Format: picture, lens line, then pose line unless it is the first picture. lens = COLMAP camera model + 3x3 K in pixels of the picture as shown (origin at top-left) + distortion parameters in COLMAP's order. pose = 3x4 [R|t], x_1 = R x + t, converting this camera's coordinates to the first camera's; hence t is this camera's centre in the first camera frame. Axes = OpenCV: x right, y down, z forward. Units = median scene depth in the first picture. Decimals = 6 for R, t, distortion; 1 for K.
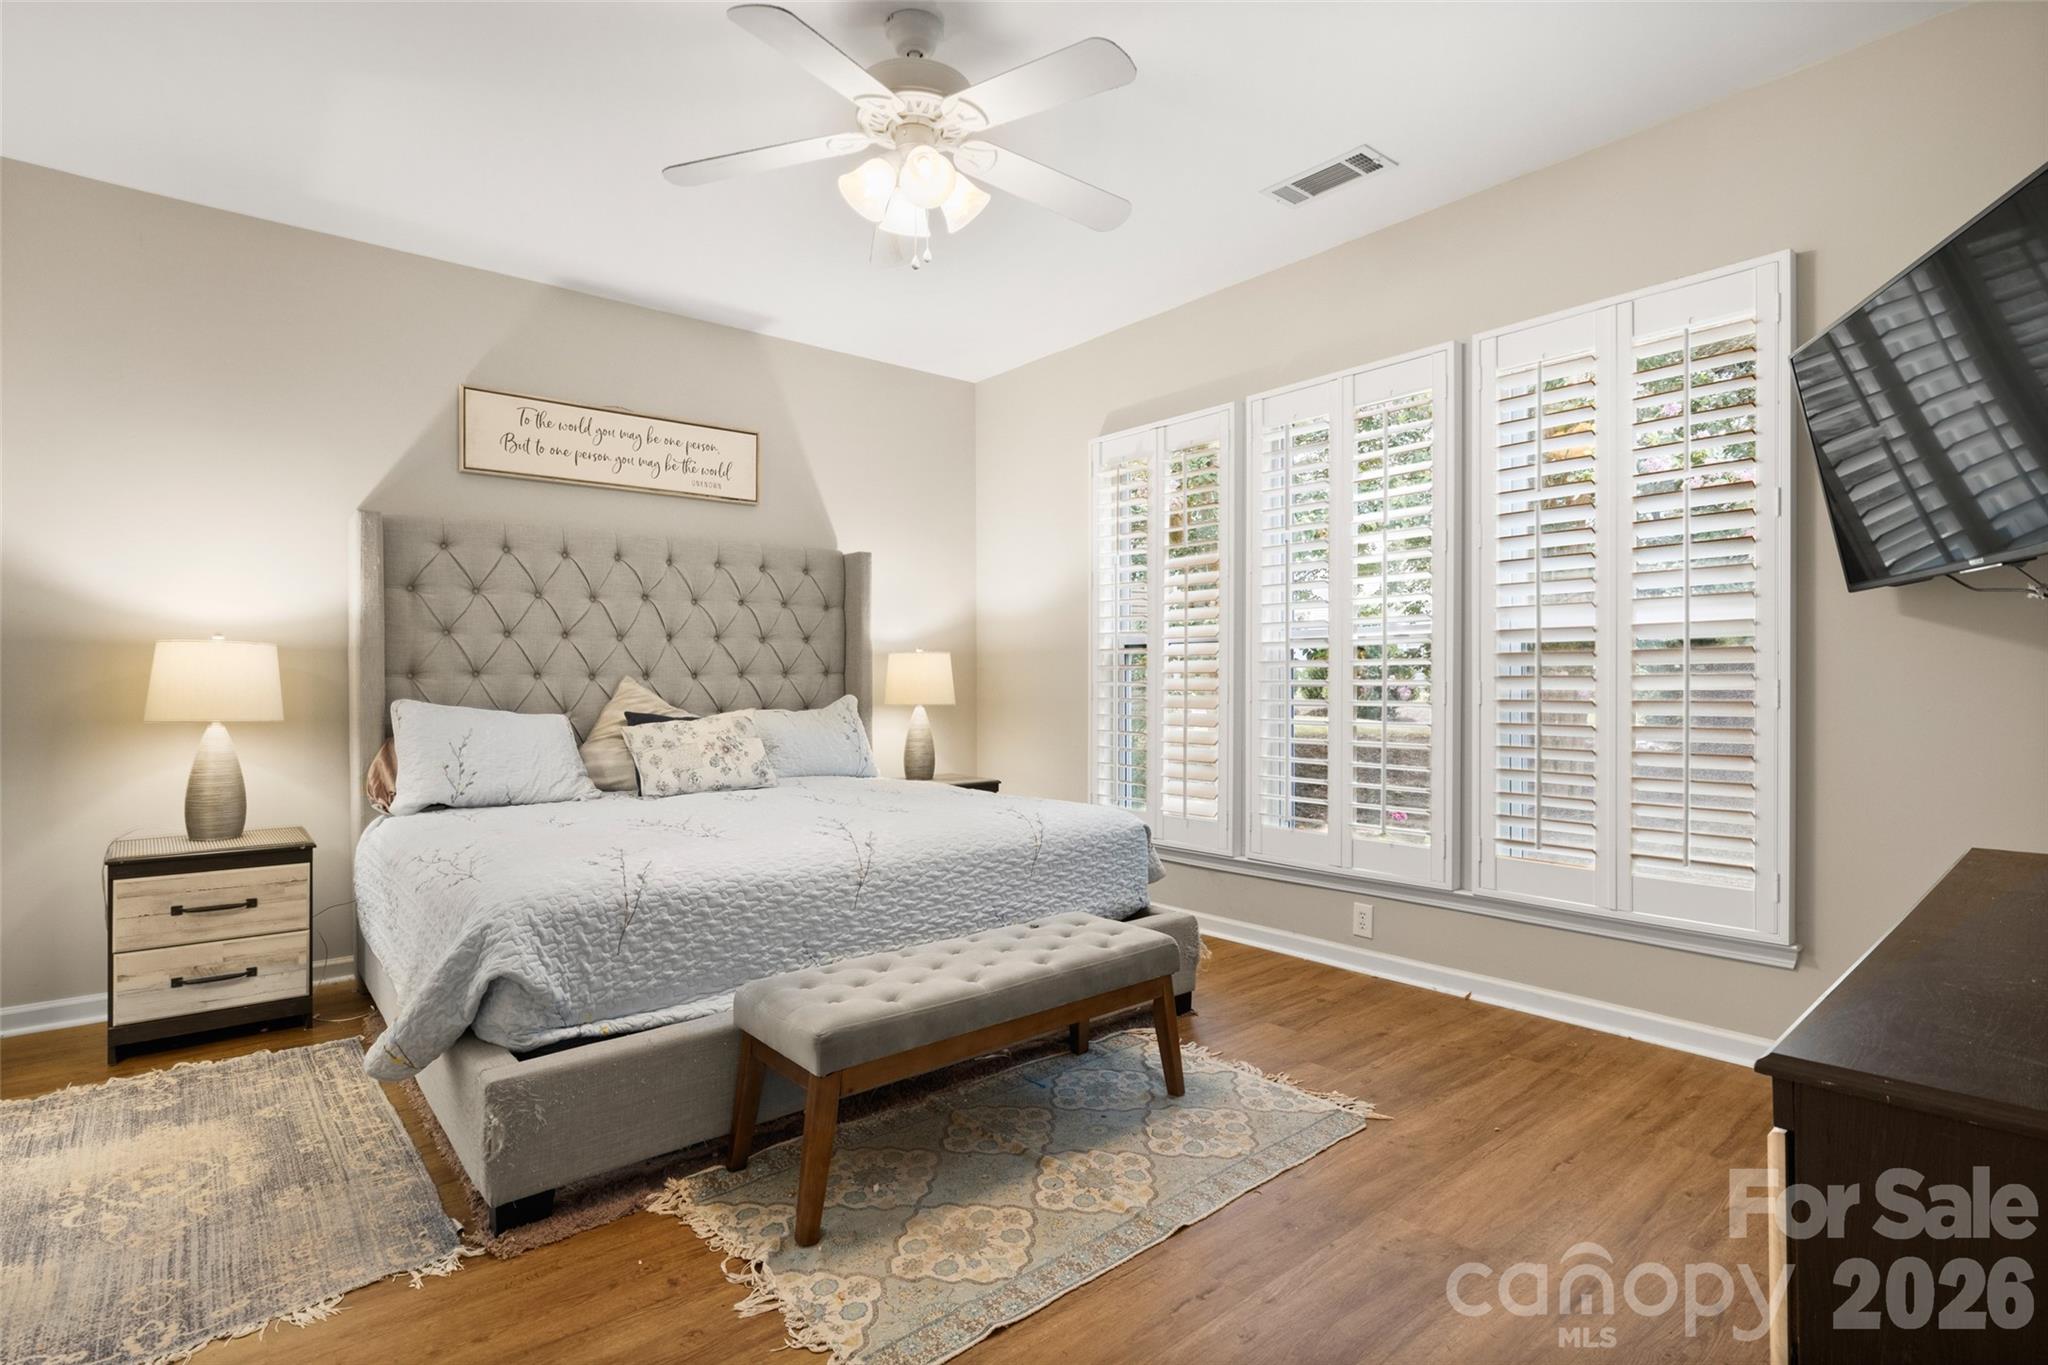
lens RADIAL K [[988.7, 0, 1026.8], [0, 988.7, 683.5], [0, 0, 1]] dist [-0.005327, 0.000147]
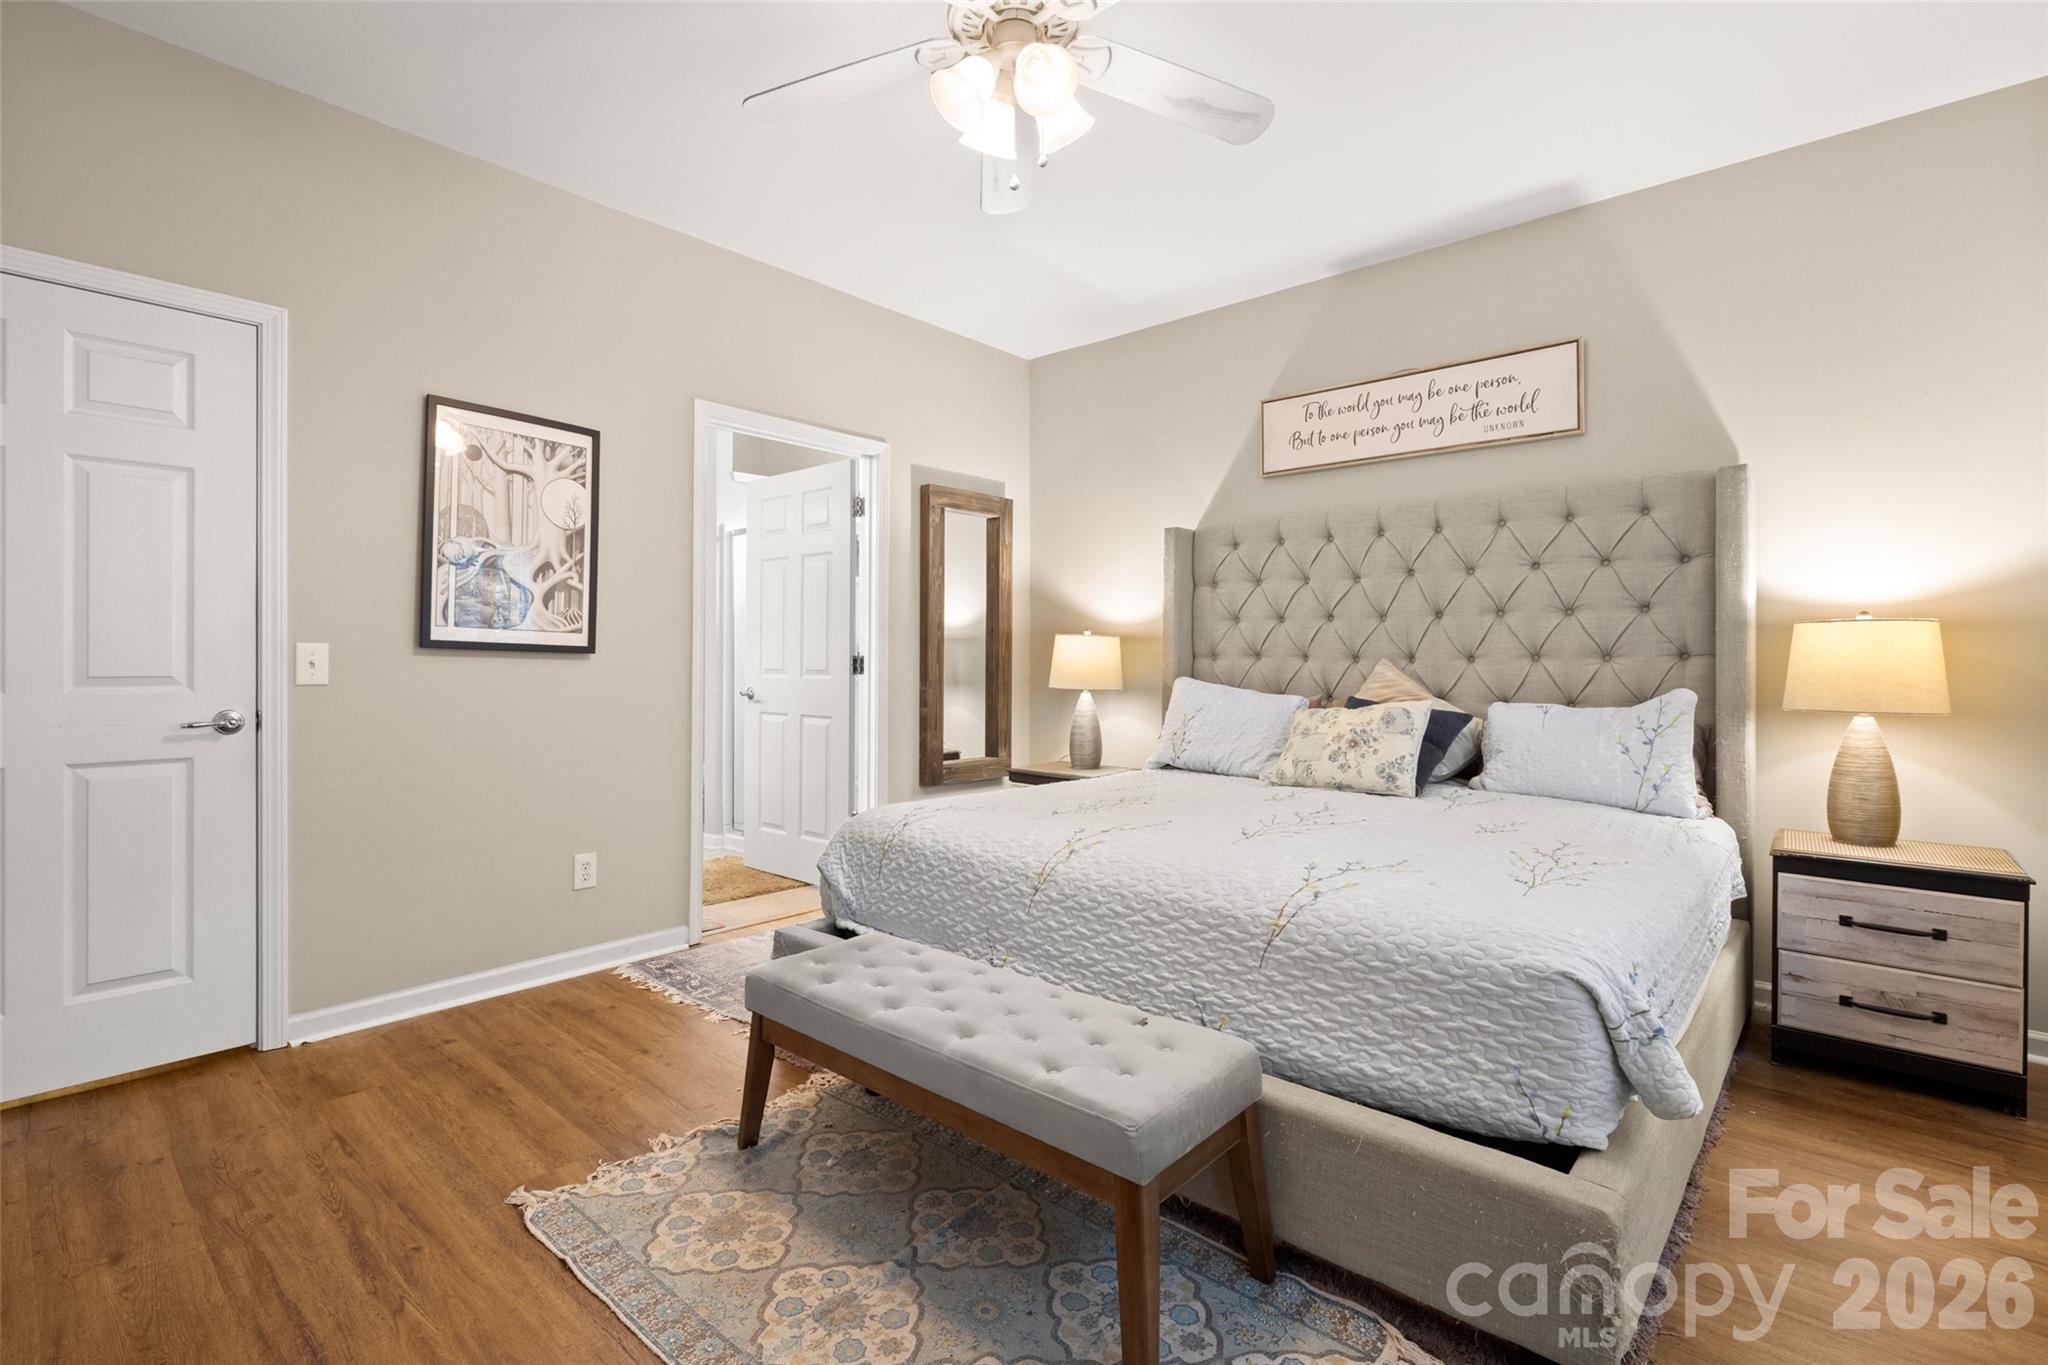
lens RADIAL K [[936.7, 0, 1028.0], [0, 936.7, 664.5], [0, 0, 1]] dist [-0.002399, 0.000358]
pose [[0.149054, 0.010011, -0.988778, 0.433490], [-0.009612, 0.999916, 0.008675, -0.006932], [0.988782, 0.008211, 0.149138, 0.551801]]
